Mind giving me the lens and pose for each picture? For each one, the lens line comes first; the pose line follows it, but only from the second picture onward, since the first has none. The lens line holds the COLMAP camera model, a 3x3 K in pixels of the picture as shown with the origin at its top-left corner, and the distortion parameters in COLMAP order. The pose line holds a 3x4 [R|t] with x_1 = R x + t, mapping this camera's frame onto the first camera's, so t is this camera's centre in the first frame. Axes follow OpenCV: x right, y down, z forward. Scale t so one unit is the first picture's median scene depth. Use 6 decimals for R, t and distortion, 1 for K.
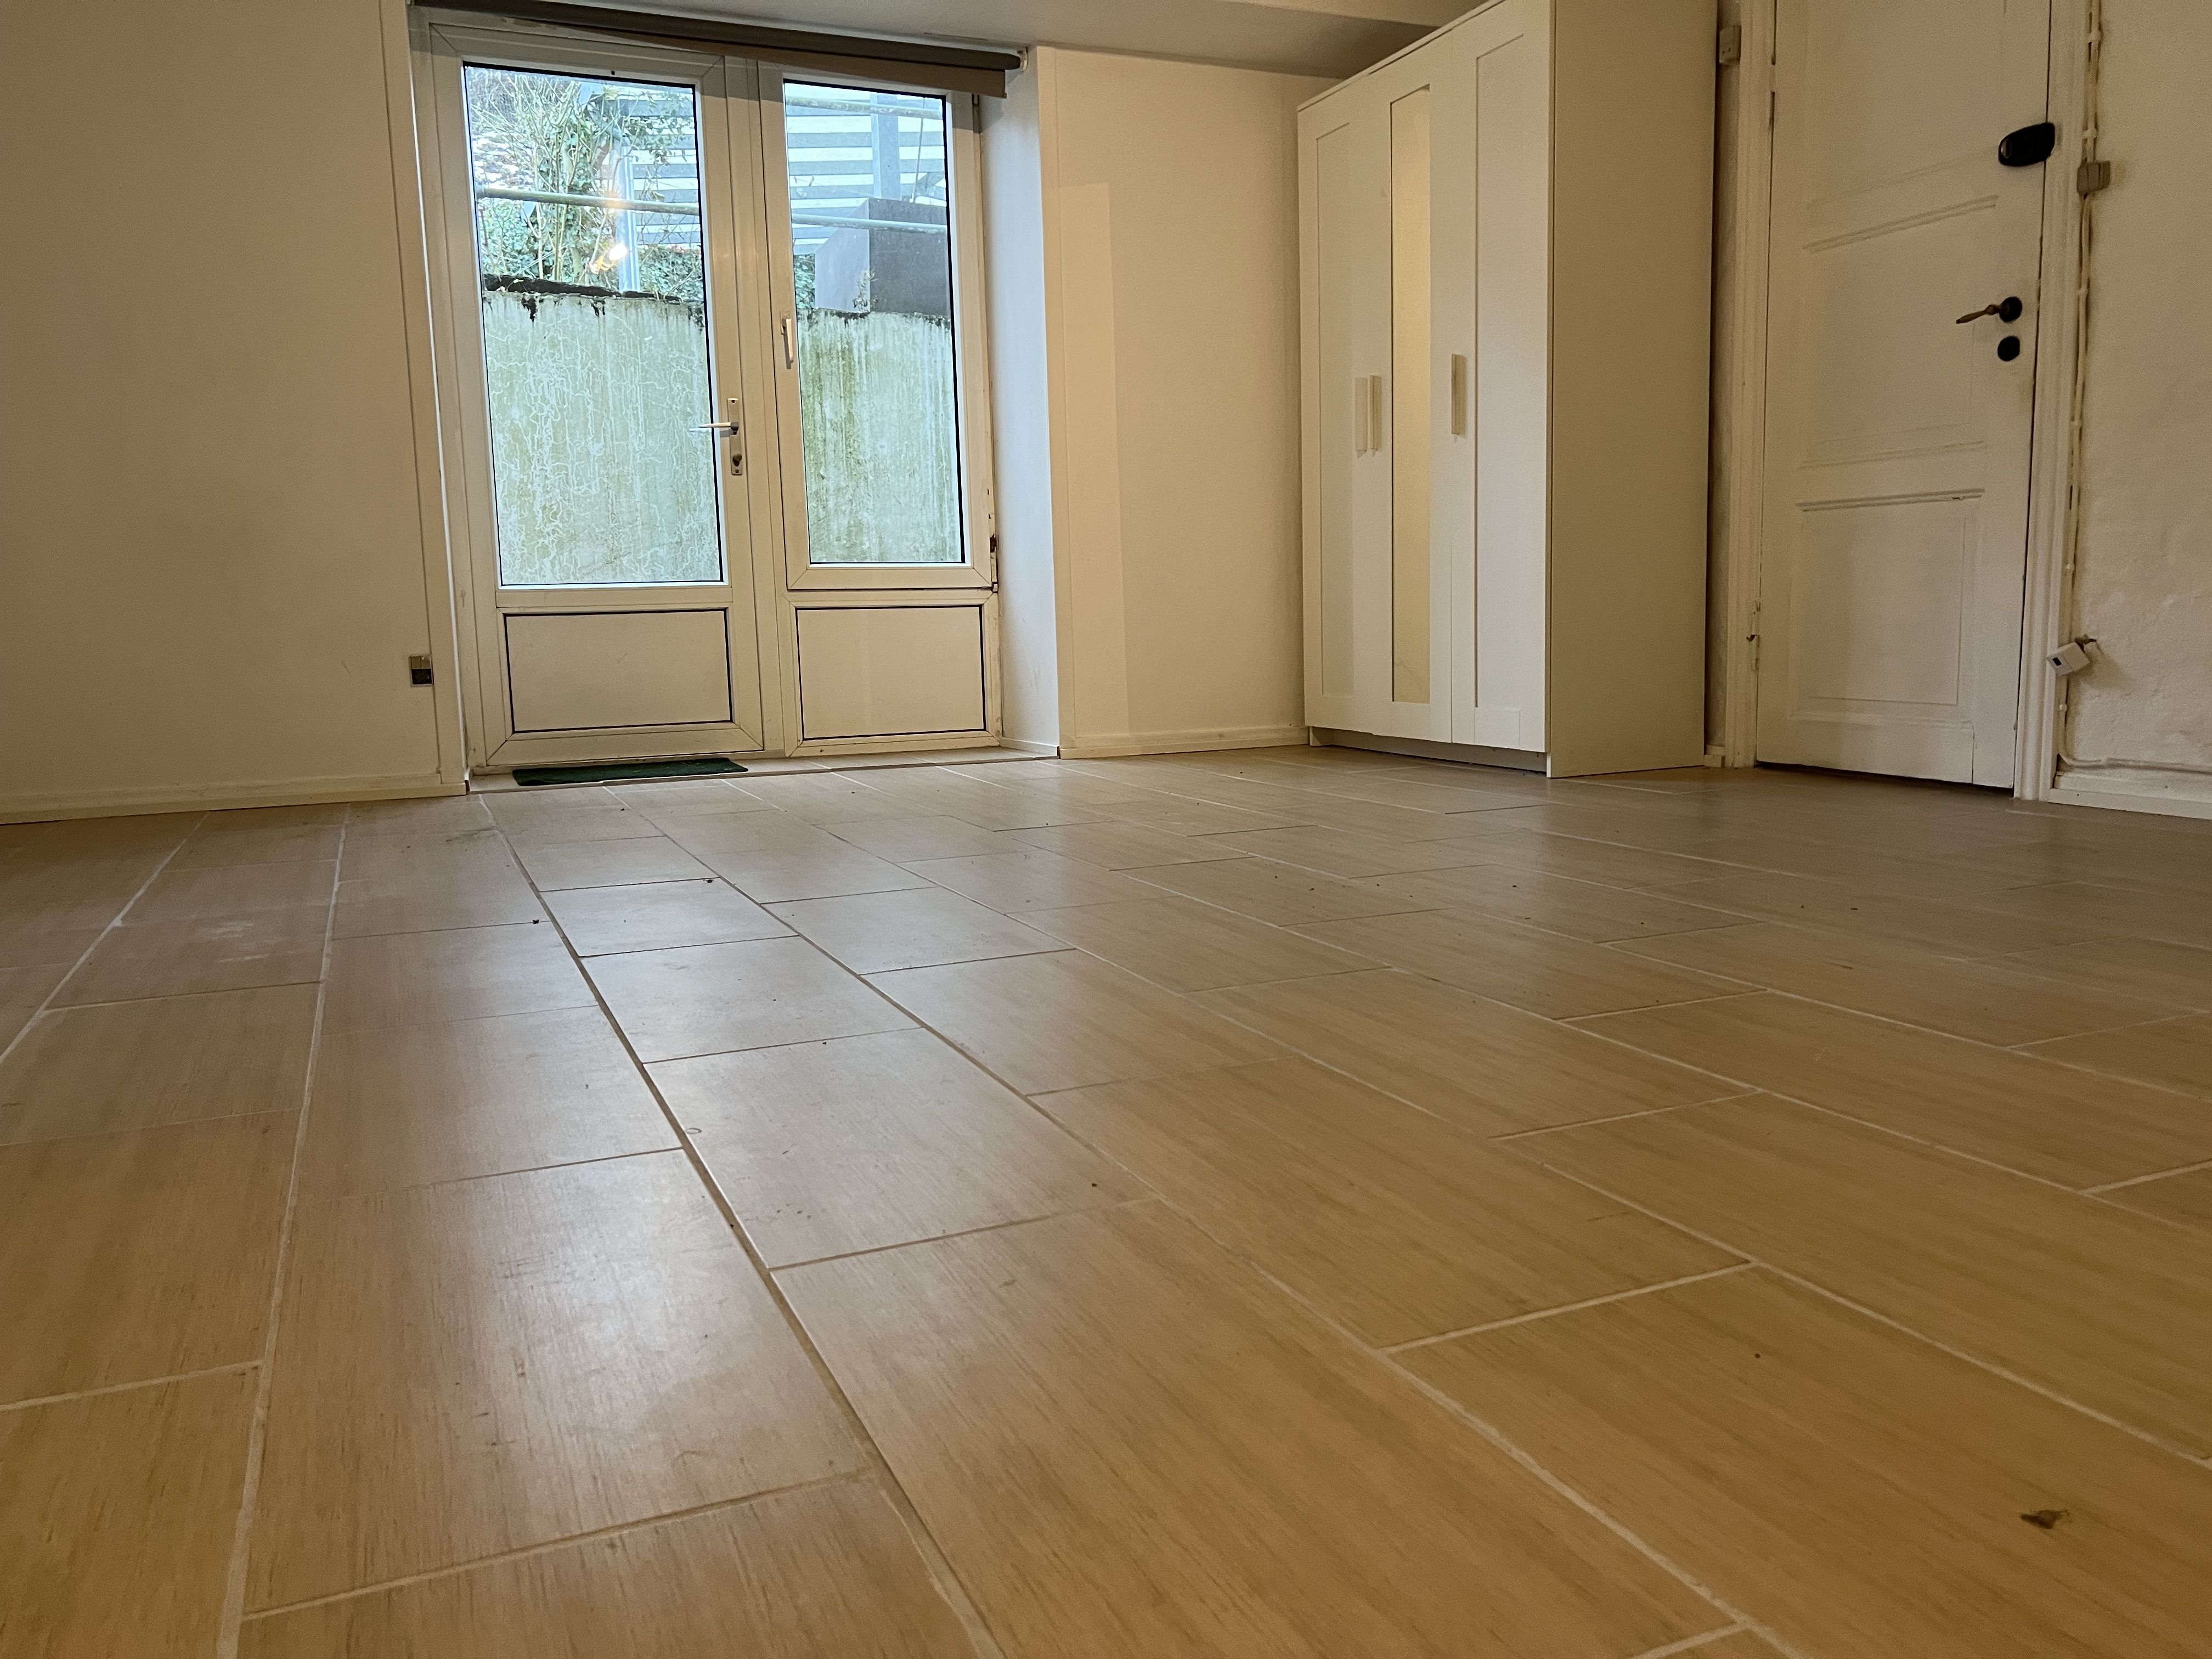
lens RADIAL K [[1677.5, 0, 1101.8], [0, 1677.5, 820.6], [0, 0, 1]] dist [0.041471, -0.053896]
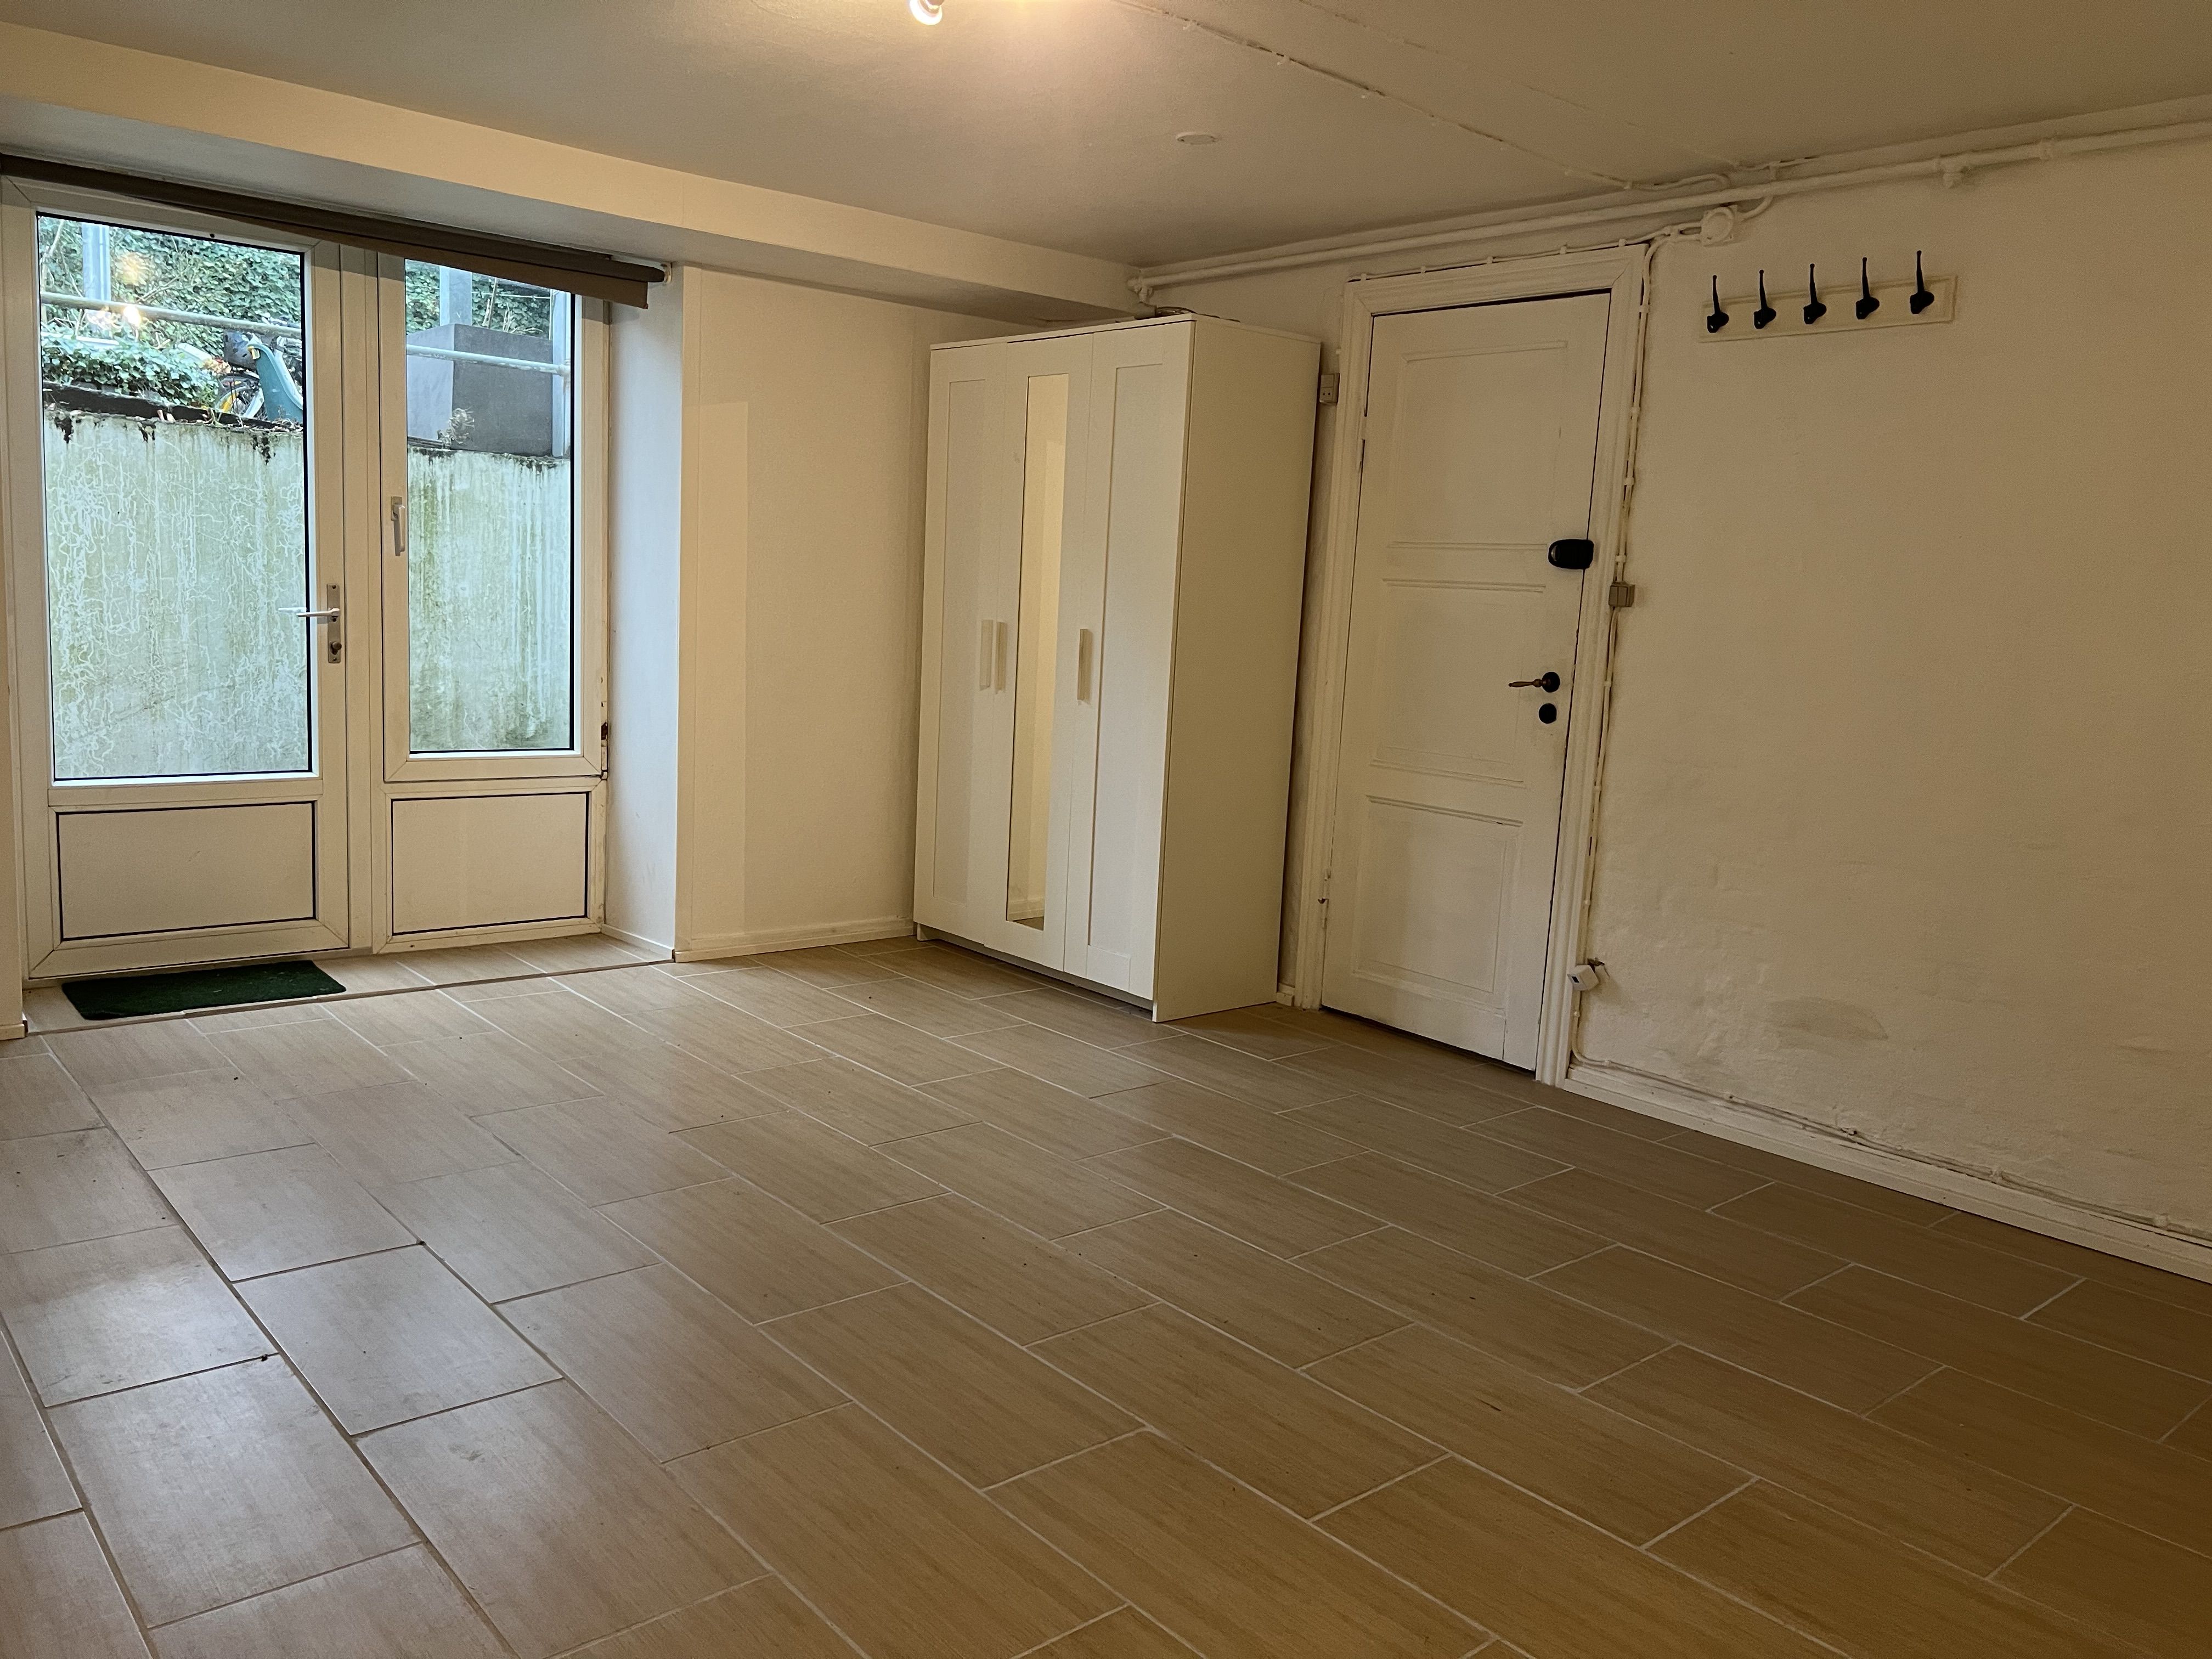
lens RADIAL K [[1677.5, 0, 1101.3], [0, 1677.5, 831.9], [0, 0, 1]] dist [0.041471, -0.053896]
pose [[0.951584, 0.032387, 0.305677, -0.097665], [-0.038303, 0.999177, 0.013375, -0.145920], [-0.304992, -0.024435, 0.952041, -0.036931]]
